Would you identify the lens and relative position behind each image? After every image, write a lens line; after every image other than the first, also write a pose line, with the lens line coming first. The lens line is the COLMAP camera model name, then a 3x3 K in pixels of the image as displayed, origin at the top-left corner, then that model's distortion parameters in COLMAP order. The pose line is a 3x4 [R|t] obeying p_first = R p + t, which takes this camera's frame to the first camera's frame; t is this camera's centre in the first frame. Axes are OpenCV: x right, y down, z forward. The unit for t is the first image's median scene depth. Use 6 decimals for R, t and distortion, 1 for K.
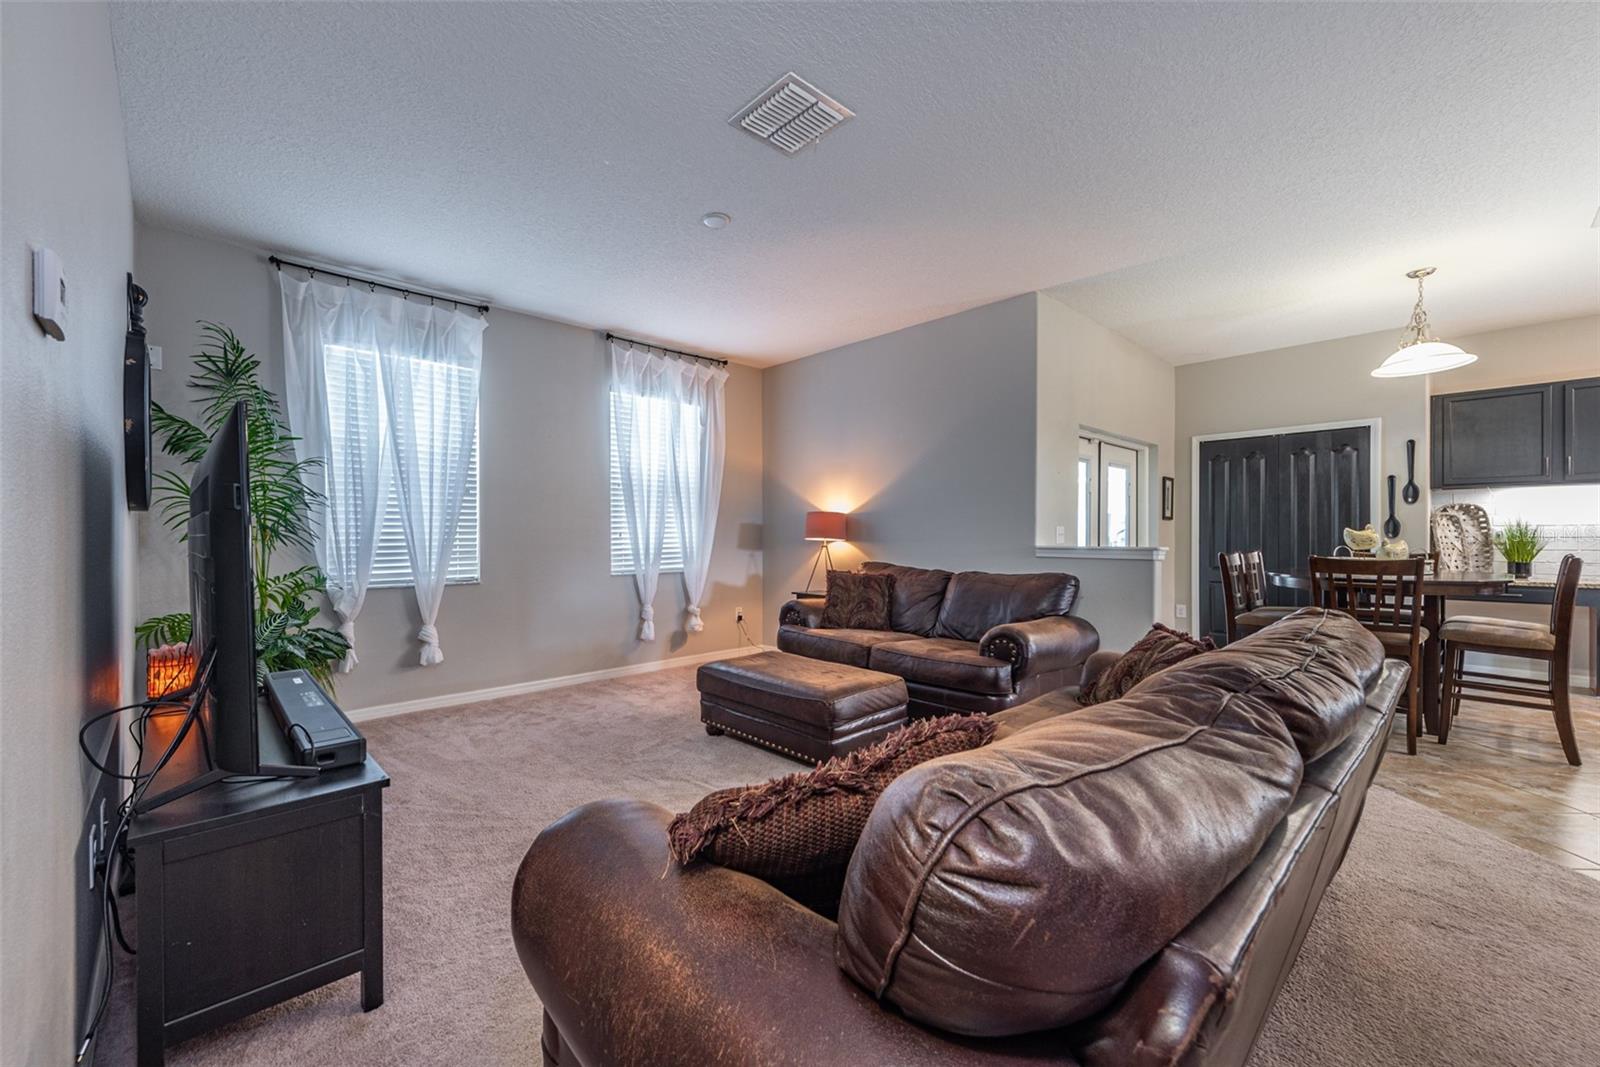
lens RADIAL K [[632.9, 0, 774.0], [0, 632.9, 533.3], [0, 0, 1]] dist [0.006662, -0.000003]
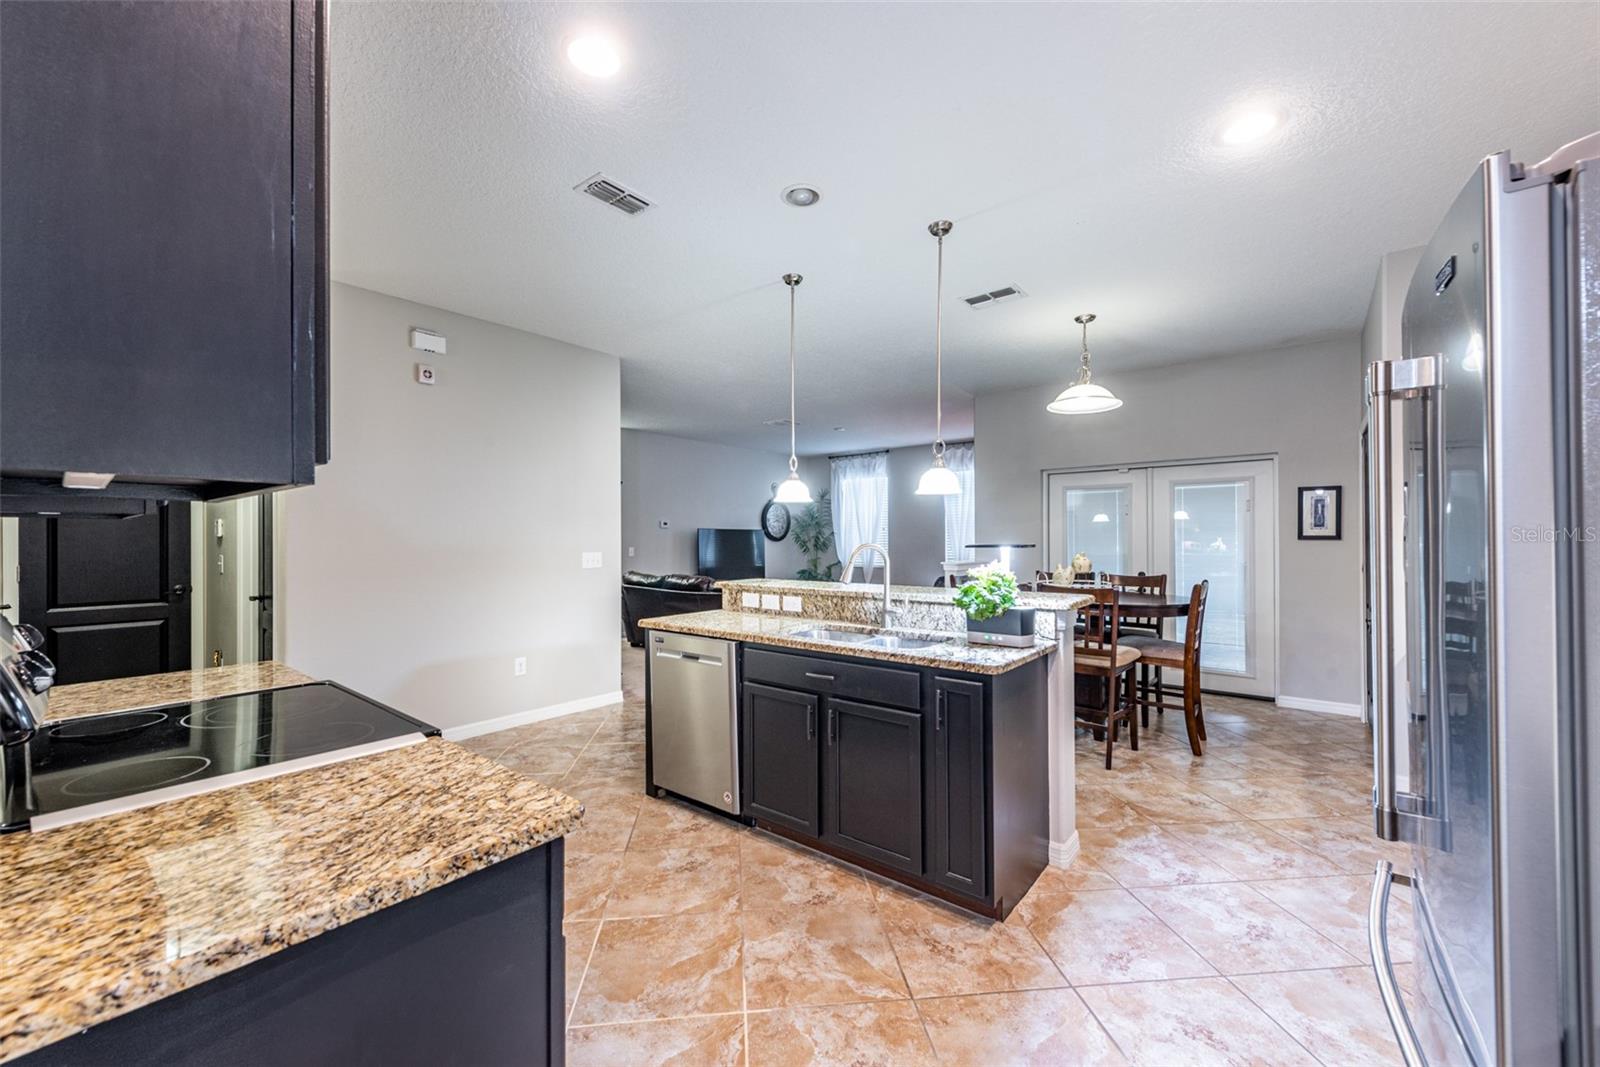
lens RADIAL K [[623.6, 0, 799.9], [0, 623.6, 537.2], [0, 0, 1]] dist [0.011661, -0.005931]
pose [[0.151369, -0.000572, -0.988477, 1.523525], [0.003859, 0.999993, 0.000012, -0.032025], [0.988470, -0.003817, 0.151370, 0.280683]]
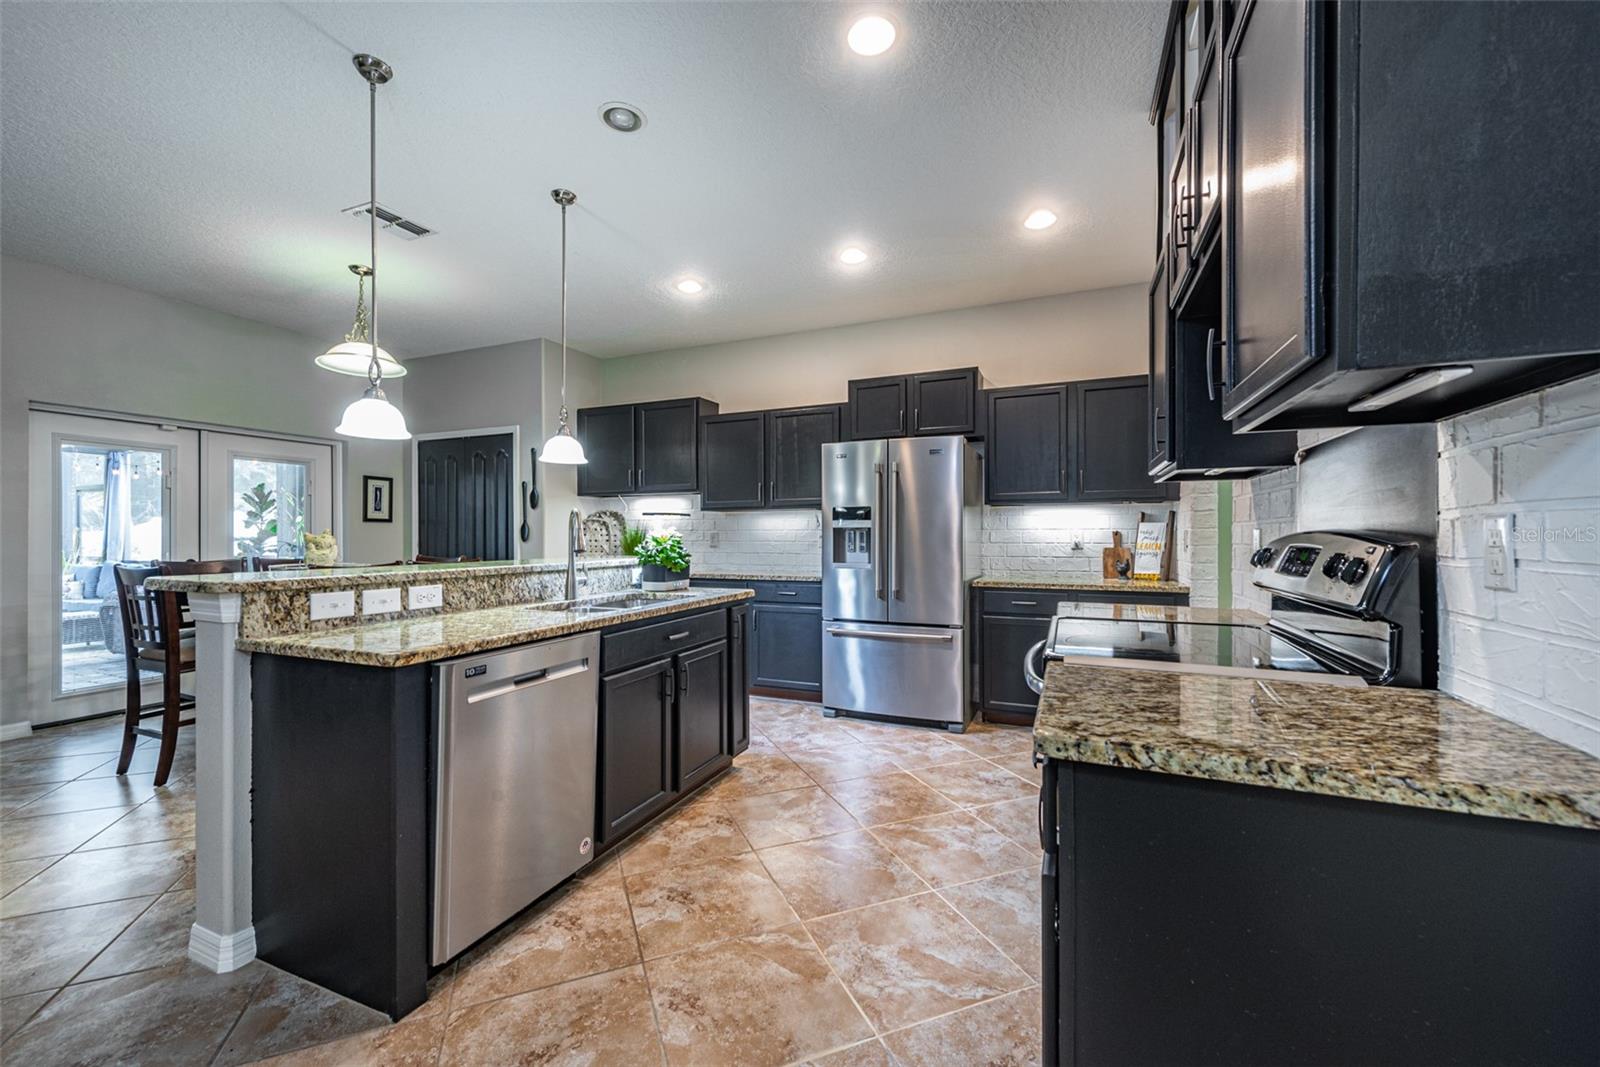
lens RADIAL K [[634.6, 0, 801.2], [0, 634.6, 539.4], [0, 0, 1]] dist [0.002363, -0.003157]
pose [[0.909049, -0.001183, 0.416688, 0.935307], [-0.002208, 0.999968, 0.007658, -0.005362], [-0.416684, -0.007882, 0.909017, -0.124270]]
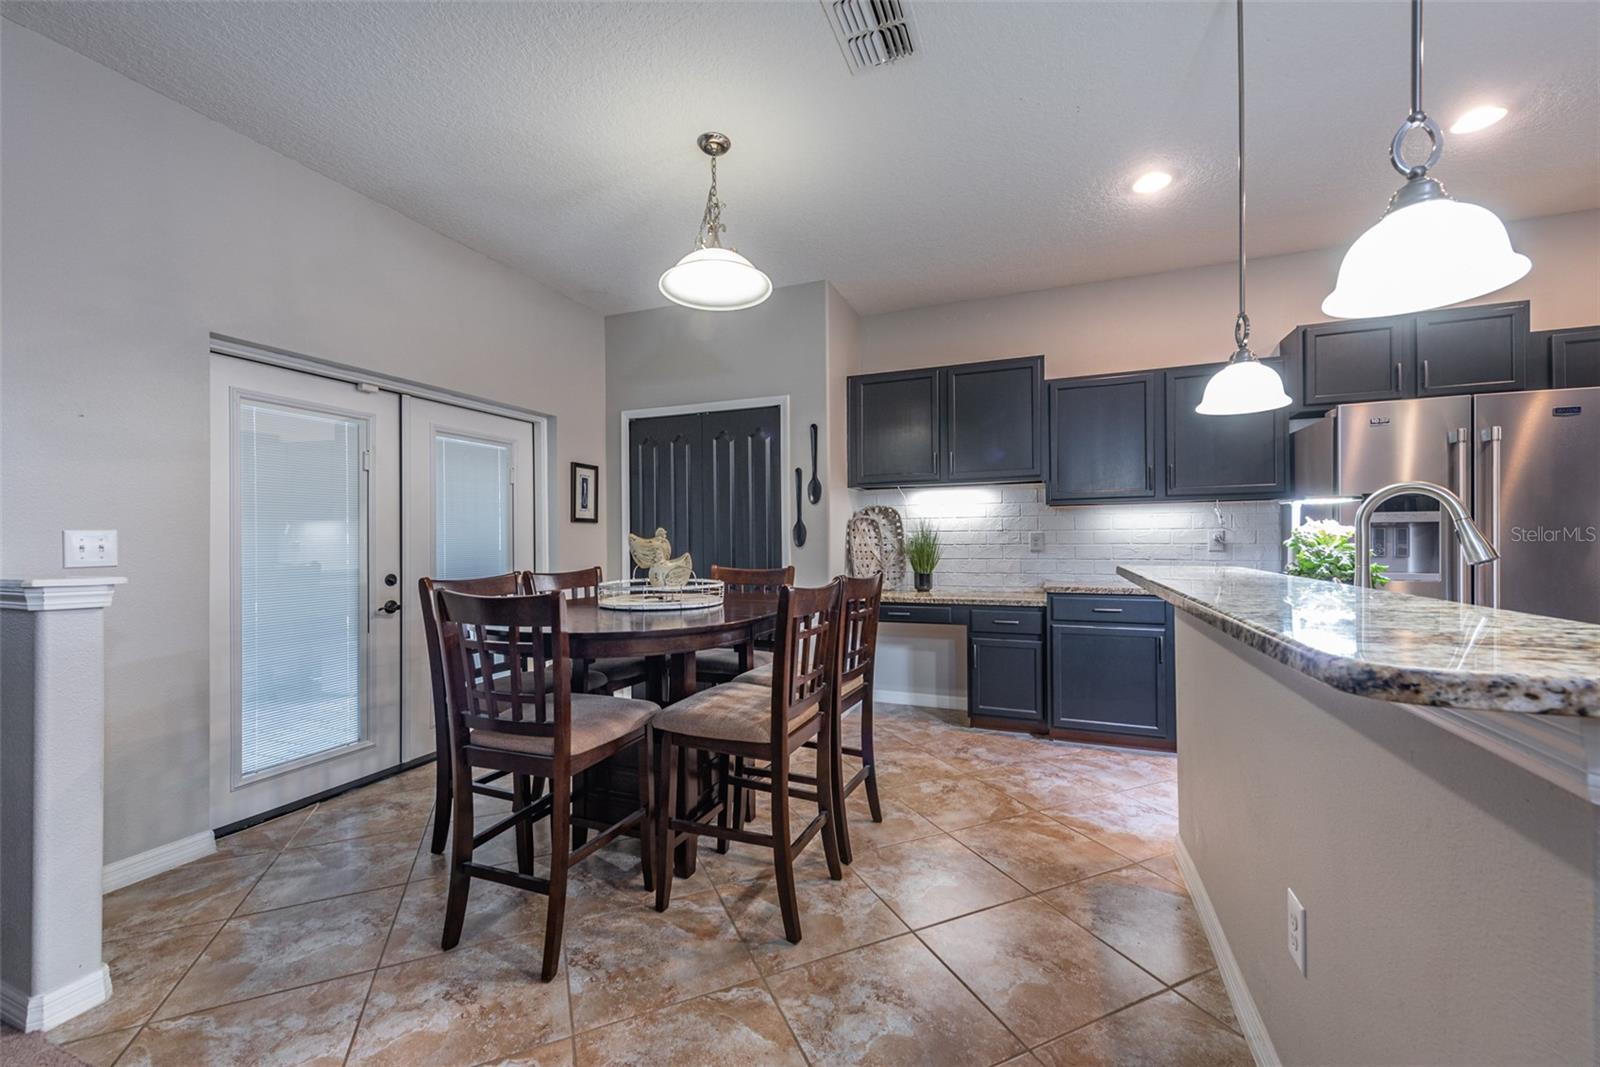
lens RADIAL K [[623.6, 0, 799.9], [0, 623.6, 537.2], [0, 0, 1]] dist [0.011661, -0.005931]
pose [[0.899226, -0.001680, 0.437482, 0.621459], [0.003913, 0.999984, -0.004201, -0.001082], [-0.437467, 0.005489, 0.899217, 0.296137]]
